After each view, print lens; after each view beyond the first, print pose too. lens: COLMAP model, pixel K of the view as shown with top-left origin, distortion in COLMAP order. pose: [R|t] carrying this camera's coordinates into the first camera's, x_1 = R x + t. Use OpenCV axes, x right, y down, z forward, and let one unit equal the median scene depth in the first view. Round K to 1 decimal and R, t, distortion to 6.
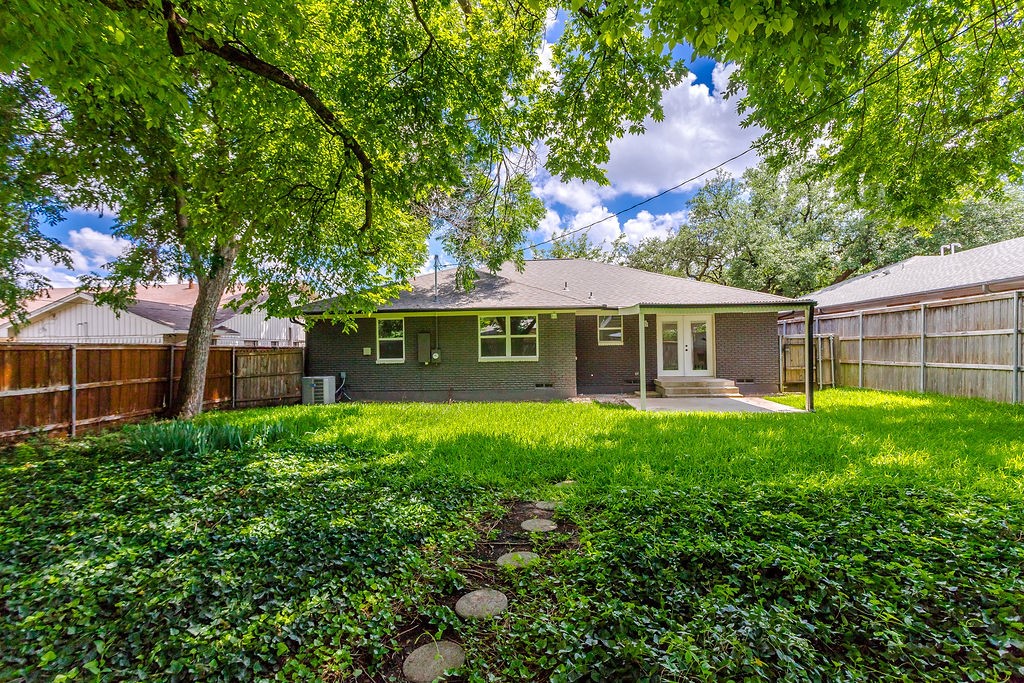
lens RADIAL K [[490.0, 0, 516.4], [0, 490.0, 343.4], [0, 0, 1]] dist [0.000376, -0.000122]
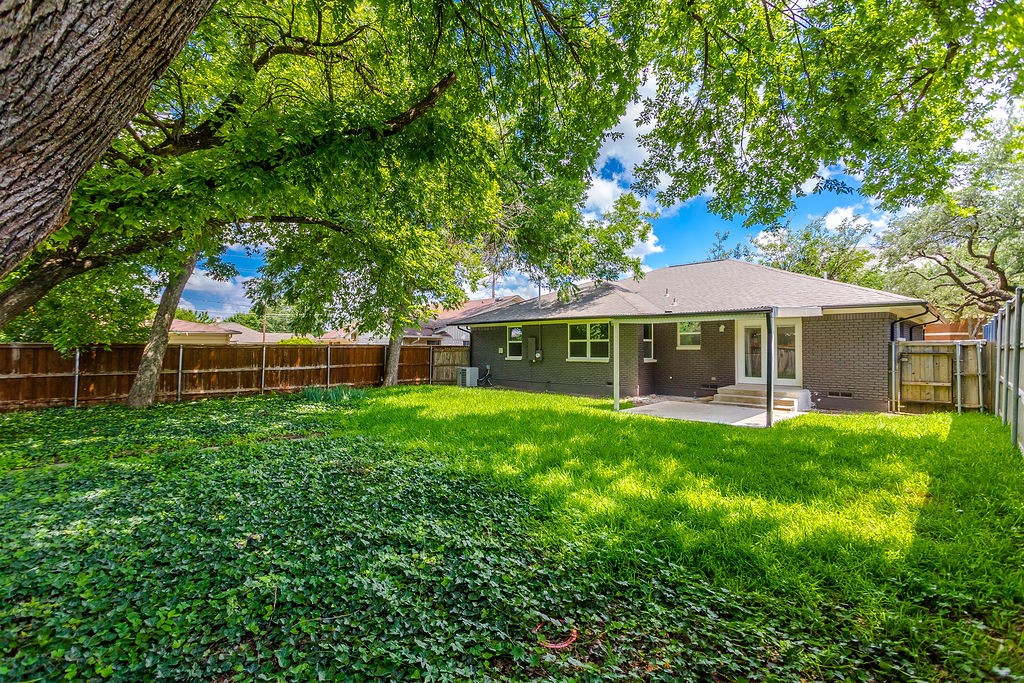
lens RADIAL K [[490.0, 0, 511.8], [0, 490.0, 341.2], [0, 0, 1]] dist [0.000376, -0.000122]
pose [[0.766688, 0.008937, -0.641958, 0.602069], [-0.005866, 0.999959, 0.006916, -0.020070], [0.641994, -0.001537, 0.766709, -0.023588]]
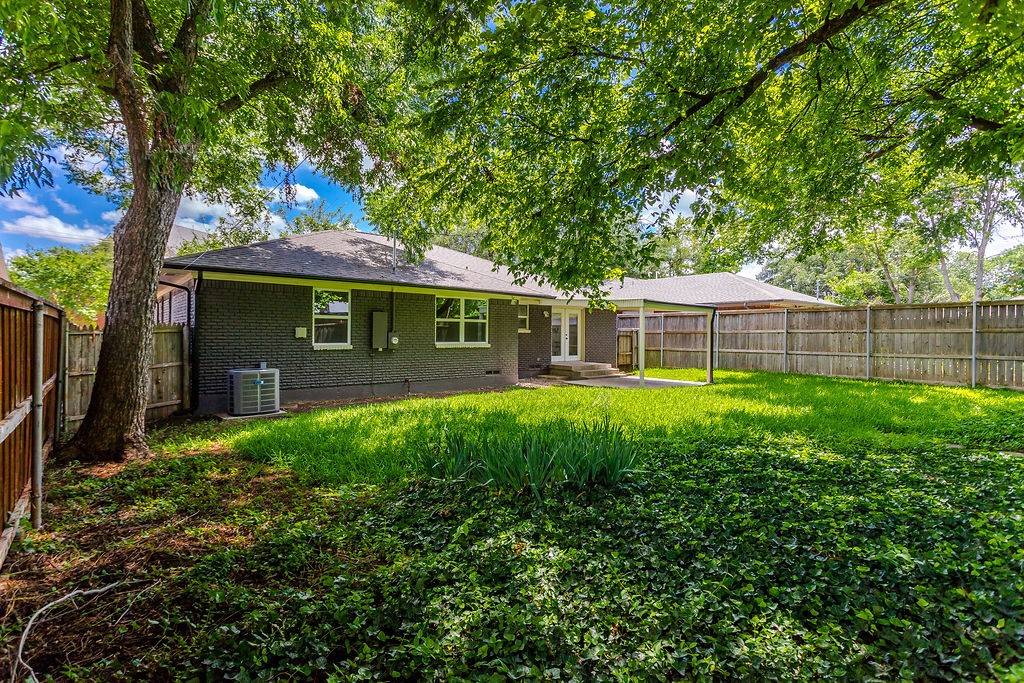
lens RADIAL K [[490.0, 0, 514.6], [0, 490.0, 338.5], [0, 0, 1]] dist [0.000376, -0.000122]
pose [[0.708780, 0.016723, 0.705231, -0.598023], [-0.027598, 0.999611, 0.004034, 0.013149], [-0.704889, -0.022322, 0.708966, 0.277688]]
